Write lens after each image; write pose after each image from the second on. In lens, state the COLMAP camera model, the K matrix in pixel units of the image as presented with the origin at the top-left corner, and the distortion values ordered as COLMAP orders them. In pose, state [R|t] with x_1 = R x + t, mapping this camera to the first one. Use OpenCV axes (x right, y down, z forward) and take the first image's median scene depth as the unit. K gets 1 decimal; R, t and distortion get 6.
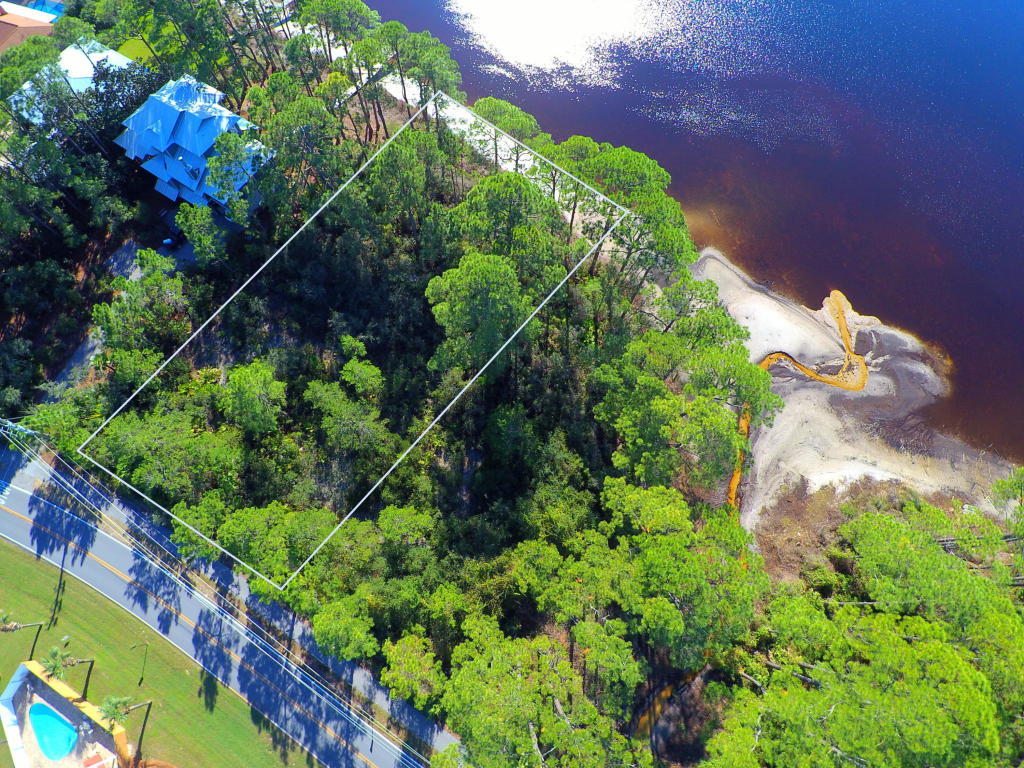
lens RADIAL K [[521.4, 0, 513.5], [0, 521.4, 380.5], [0, 0, 1]] dist [-0.044885, -0.014412]
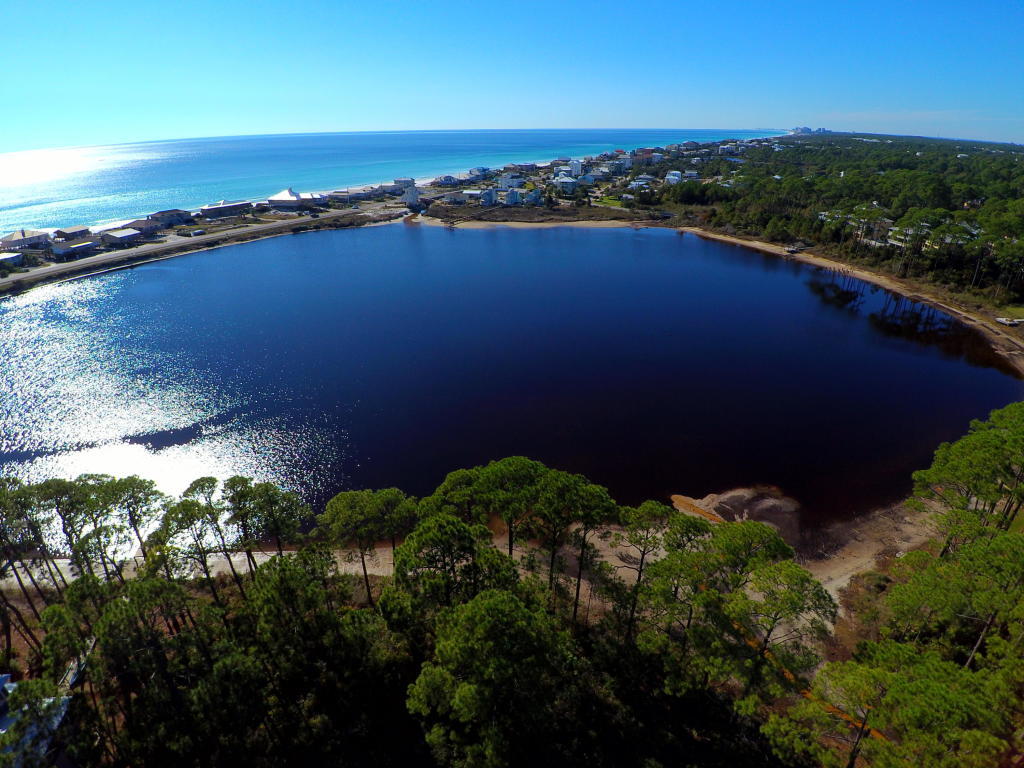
lens RADIAL K [[521.4, 0, 509.6], [0, 521.4, 381.9], [0, 0, 1]] dist [-0.044885, -0.014412]
pose [[0.735791, -0.312856, 0.600610, -0.325619], [0.642975, 0.601153, -0.474552, -0.014921], [-0.212592, 0.735348, 0.643481, 0.158088]]
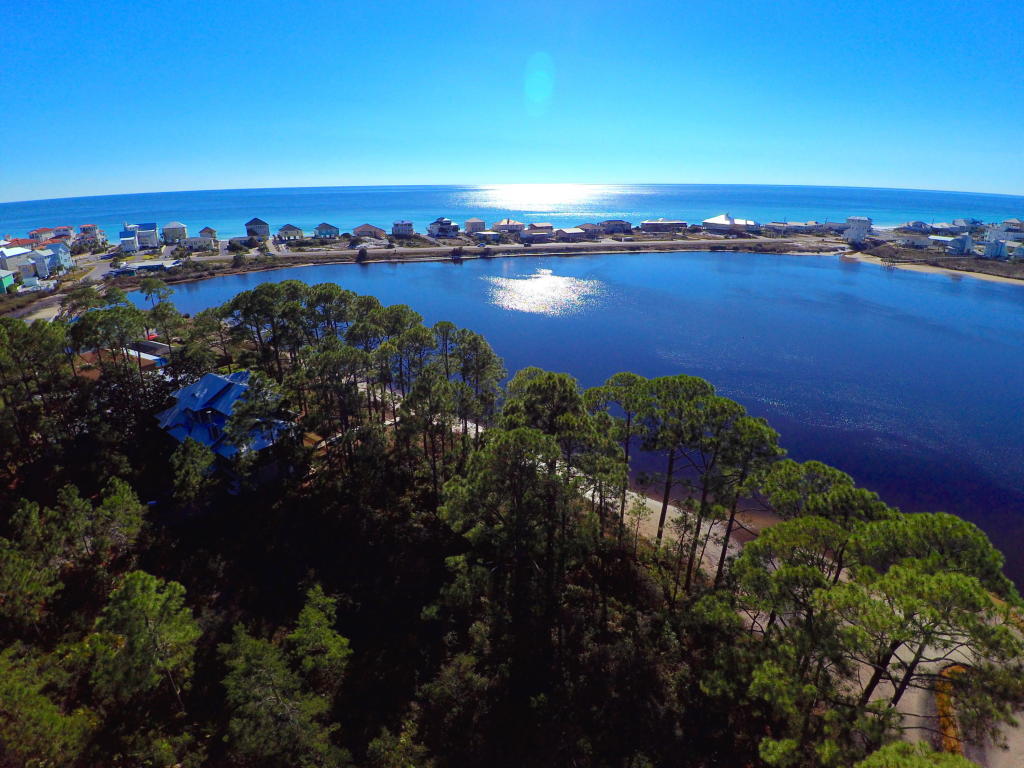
lens RADIAL K [[521.4, 0, 510.8], [0, 521.4, 382.2], [0, 0, 1]] dist [-0.044885, -0.014412]
pose [[0.997459, 0.008492, -0.070733, -0.013654], [-0.059263, 0.649922, -0.757686, 0.245601], [0.039536, 0.759953, 0.648774, 0.356329]]
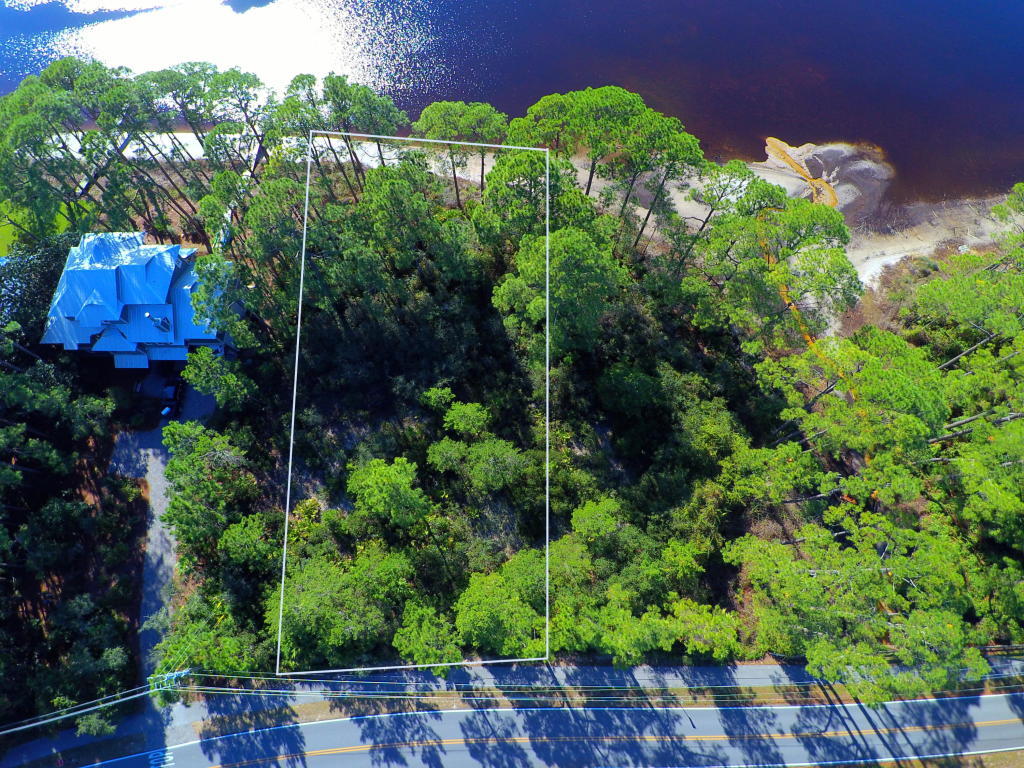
lens RADIAL K [[521.4, 0, 511.0], [0, 521.4, 378.9], [0, 0, 1]] dist [-0.044885, -0.014412]
pose [[0.846365, -0.505765, 0.166936, -0.346908], [0.506019, 0.861388, 0.044227, -0.070648], [-0.166165, 0.047041, 0.984975, 0.042745]]
